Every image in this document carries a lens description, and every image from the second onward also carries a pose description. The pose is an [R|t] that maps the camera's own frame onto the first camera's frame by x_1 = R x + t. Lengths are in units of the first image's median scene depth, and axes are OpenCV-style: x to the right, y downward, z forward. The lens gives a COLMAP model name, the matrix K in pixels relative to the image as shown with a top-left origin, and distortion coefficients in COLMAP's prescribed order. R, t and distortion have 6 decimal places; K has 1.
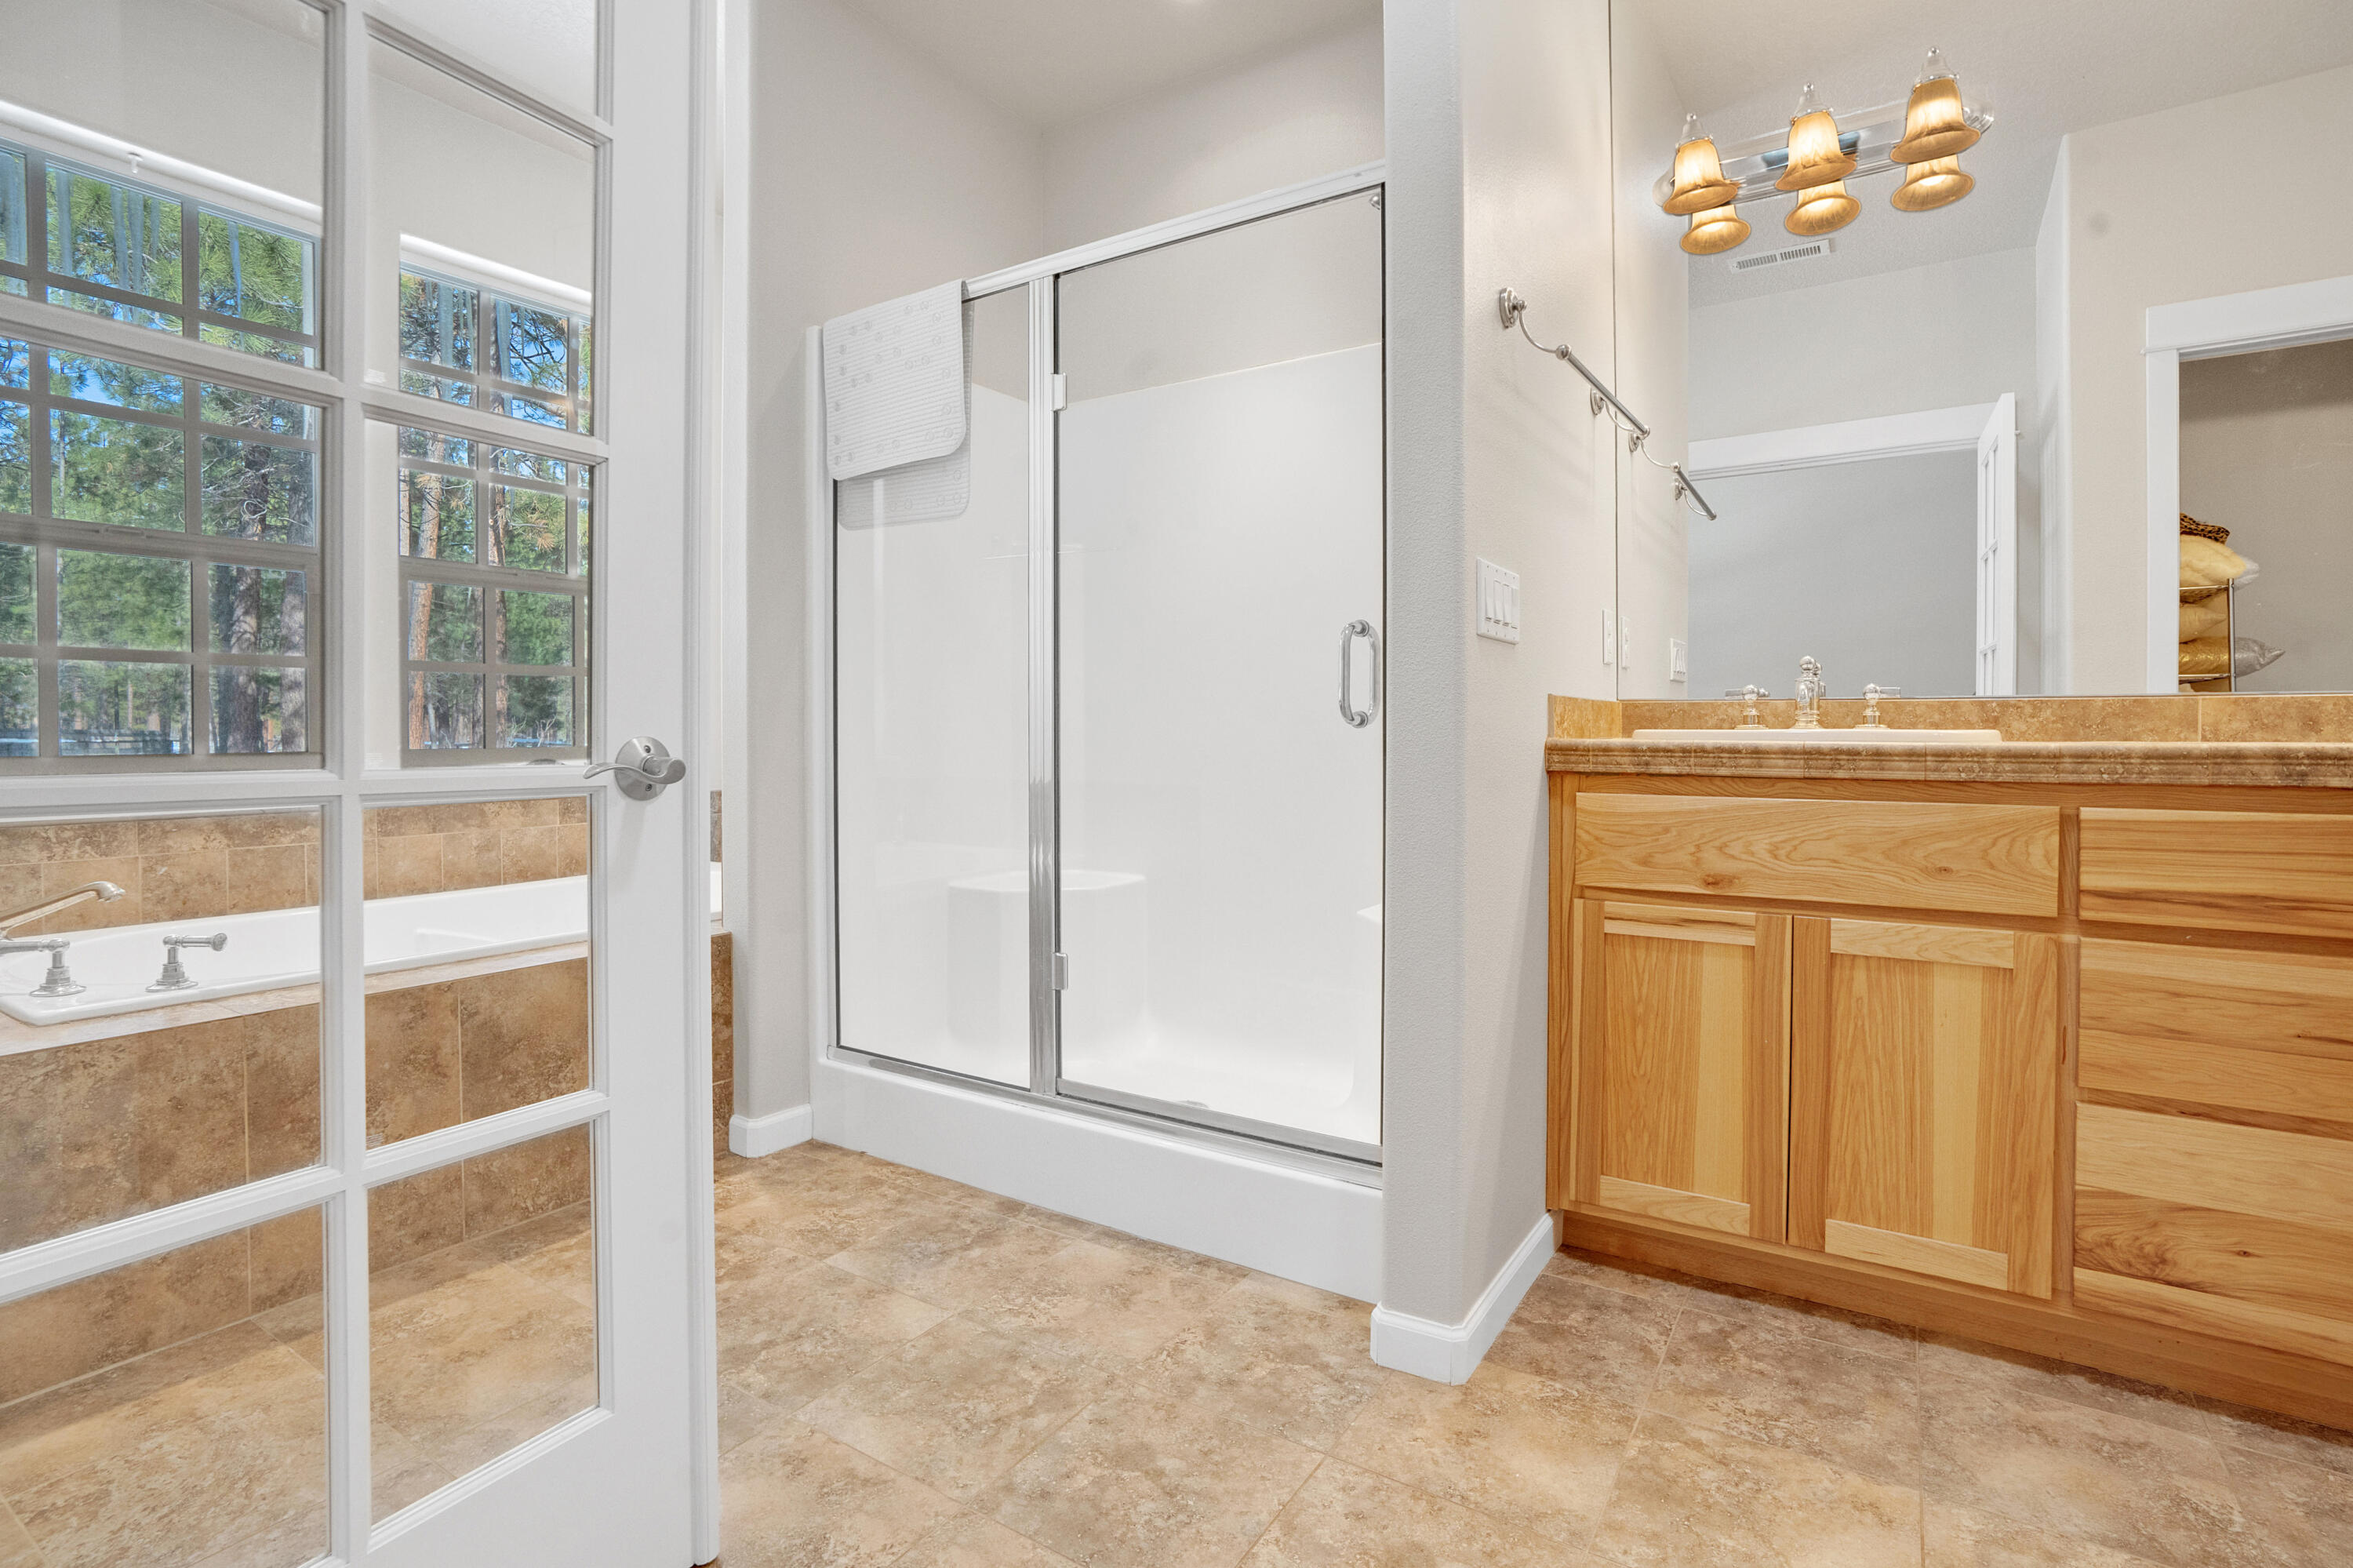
lens RADIAL K [[1151.8, 0, 1168.3], [0, 1151.8, 732.5], [0, 0, 1]] dist [-0.015950, 0.001695]
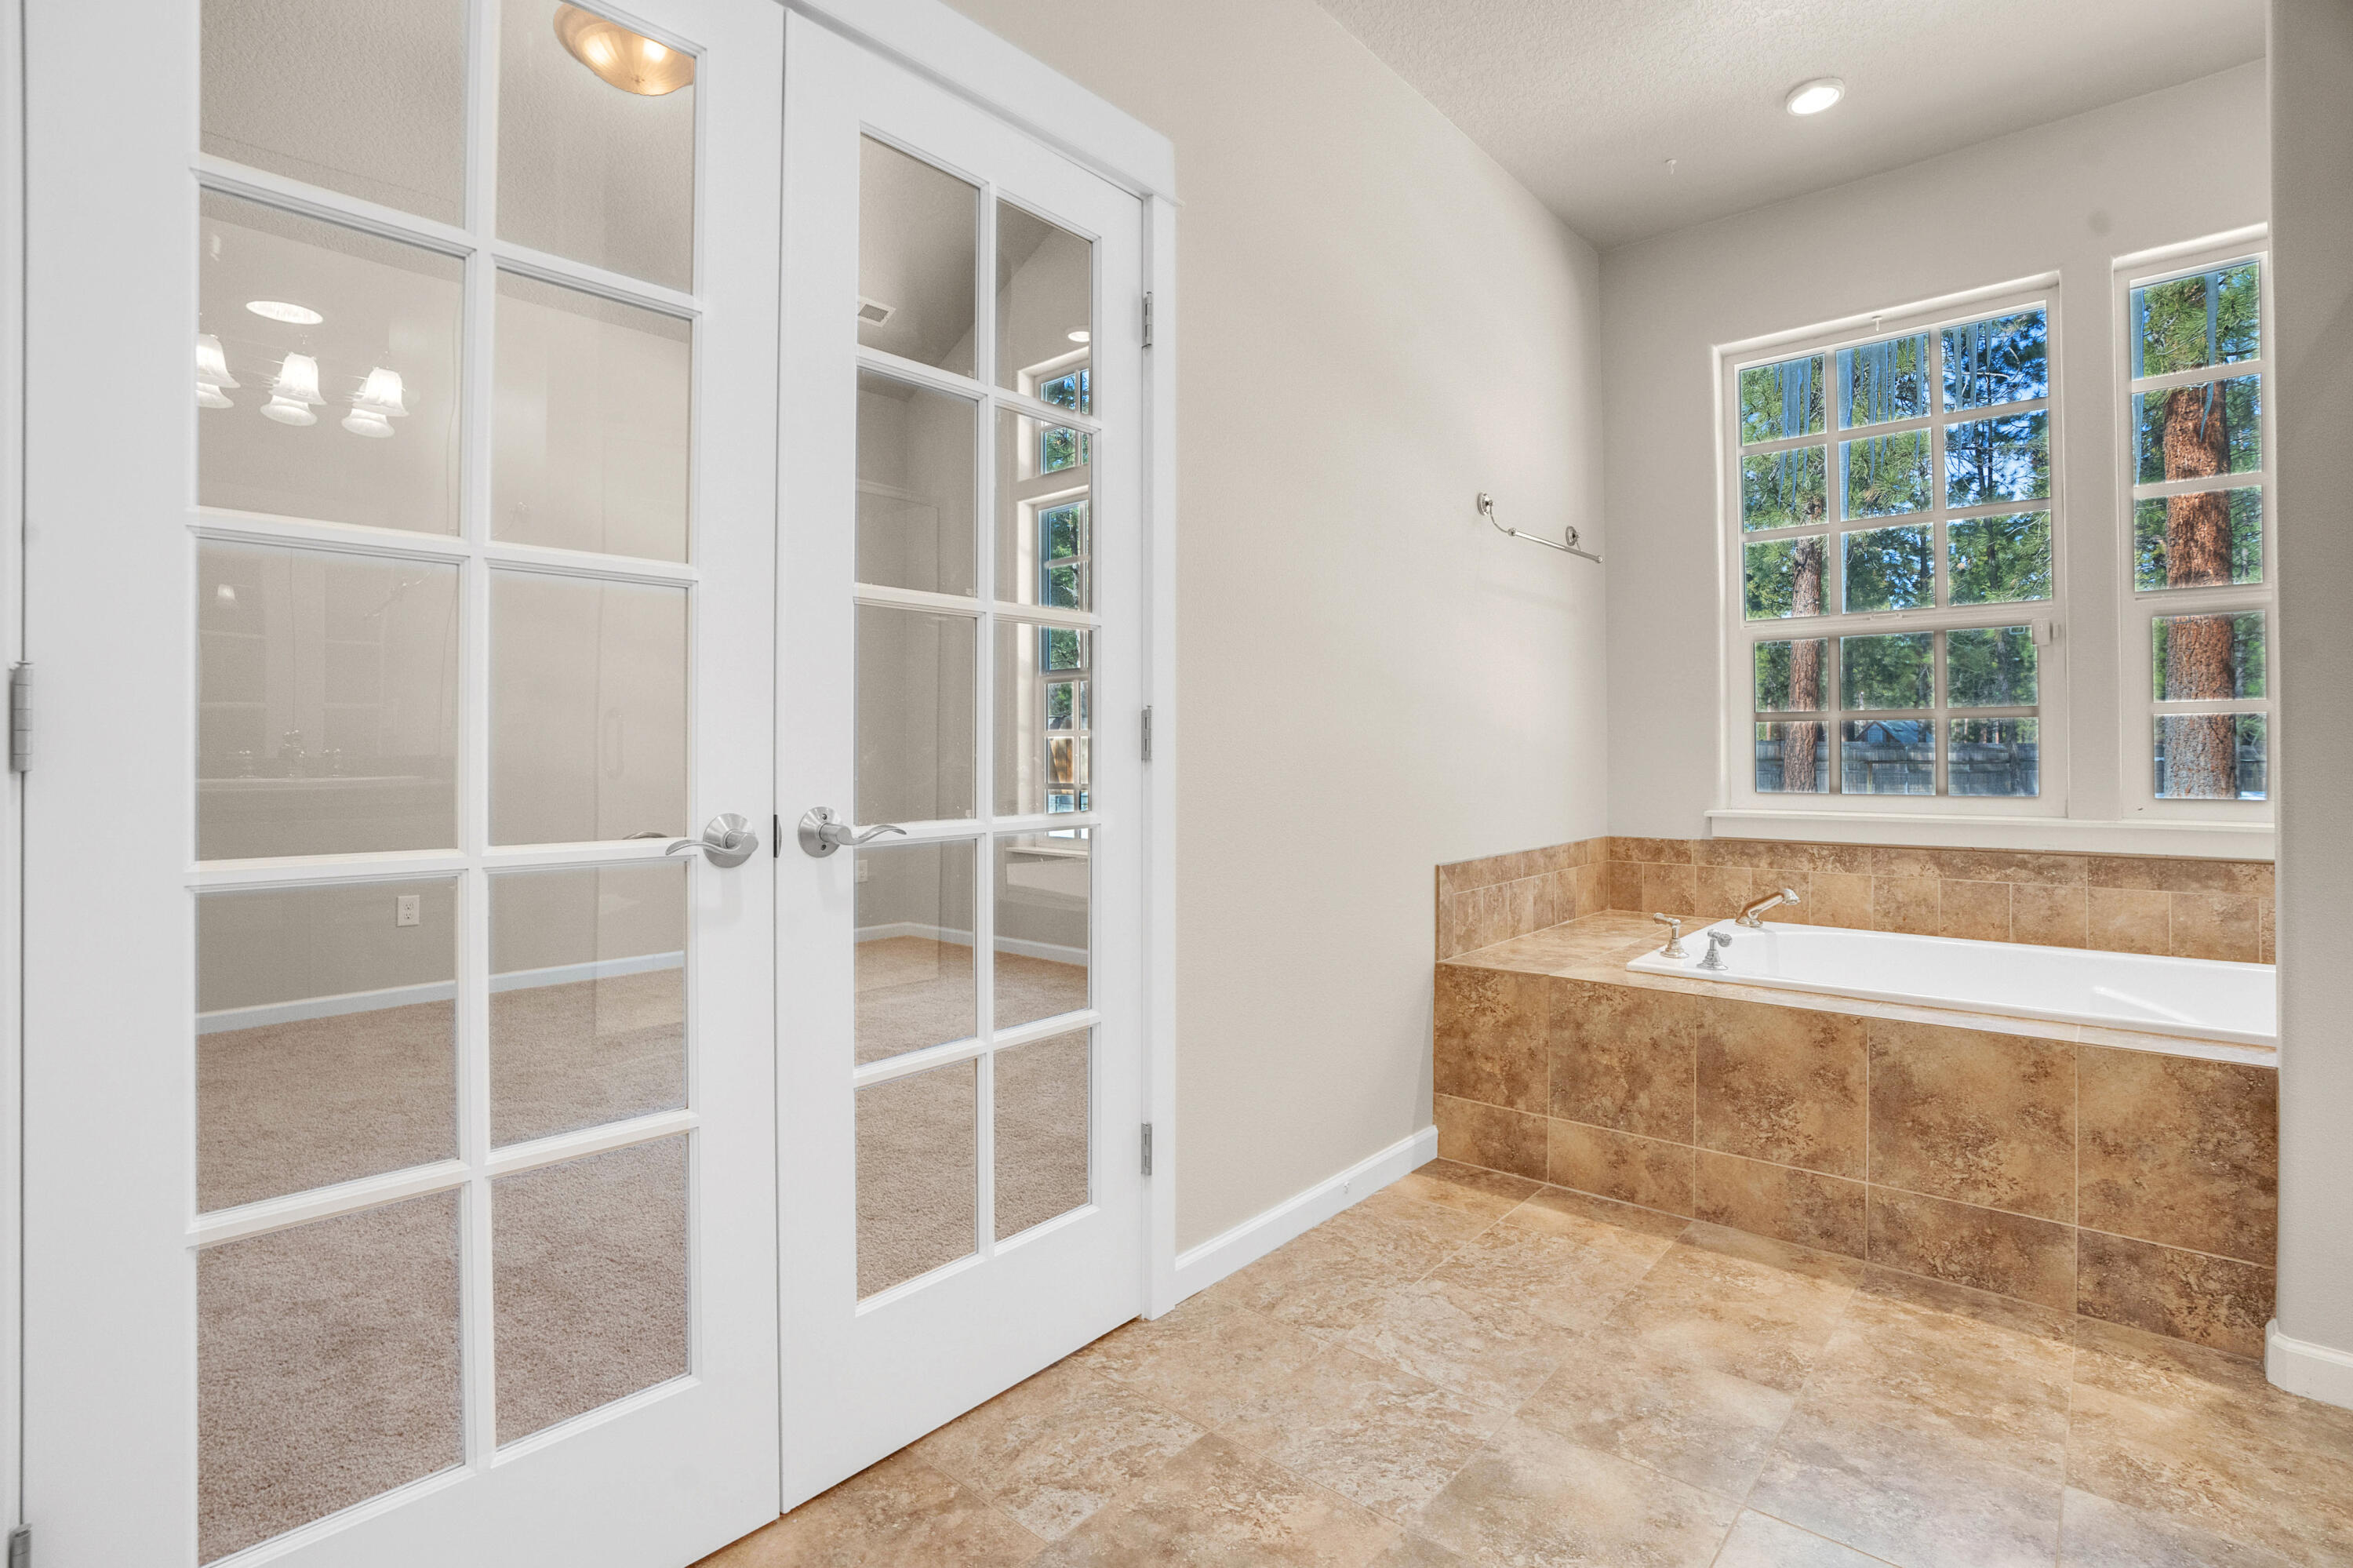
lens RADIAL K [[1126.7, 0, 1159.9], [0, 1126.7, 732.8], [0, 0, 1]] dist [-0.047187, 0.019703]
pose [[-0.134845, -0.015999, -0.990738, 0.494973], [-0.001739, 0.999872, -0.015910, -0.033234], [0.990865, -0.000422, -0.134855, 0.466524]]
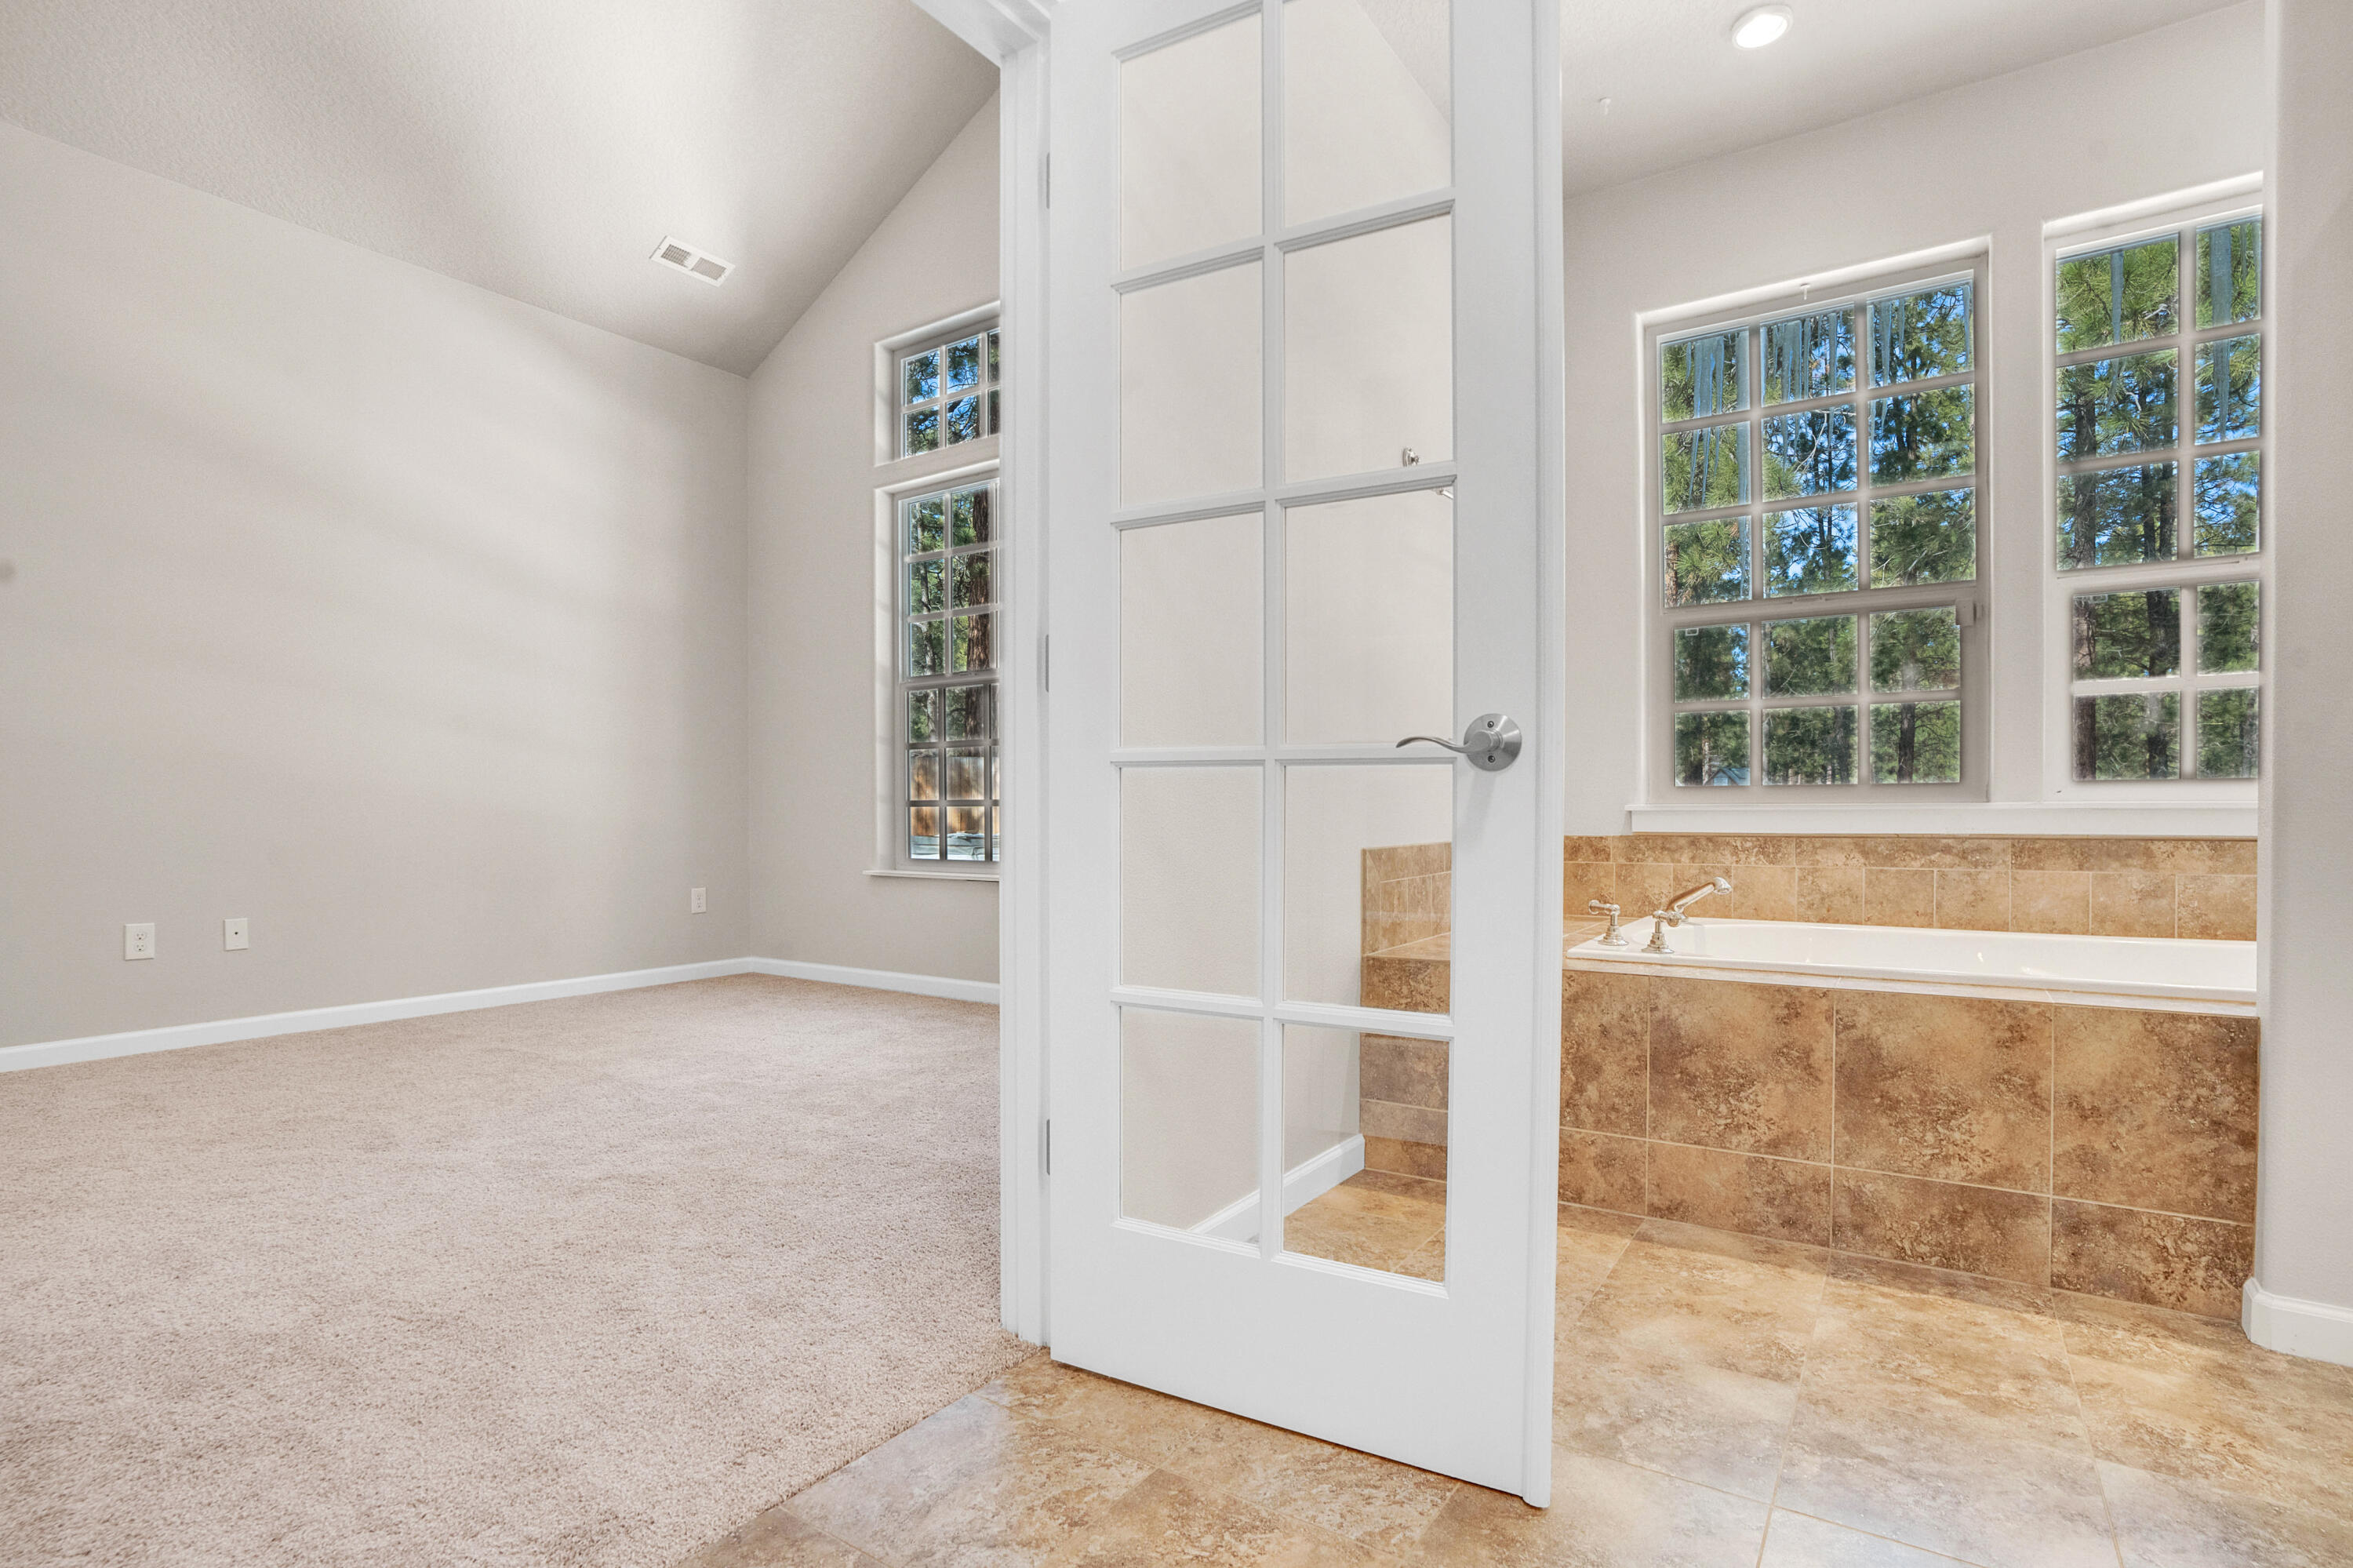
lens RADIAL K [[1162.0, 0, 1152.0], [0, 1162.0, 814.8], [0, 0, 1]] dist [-0.051757, 0.026421]
pose [[-0.013831, 0.007049, -0.999880, 0.383089], [-0.000486, 0.999975, 0.007056, 0.054853], [0.999904, 0.000583, -0.013827, 0.402606]]
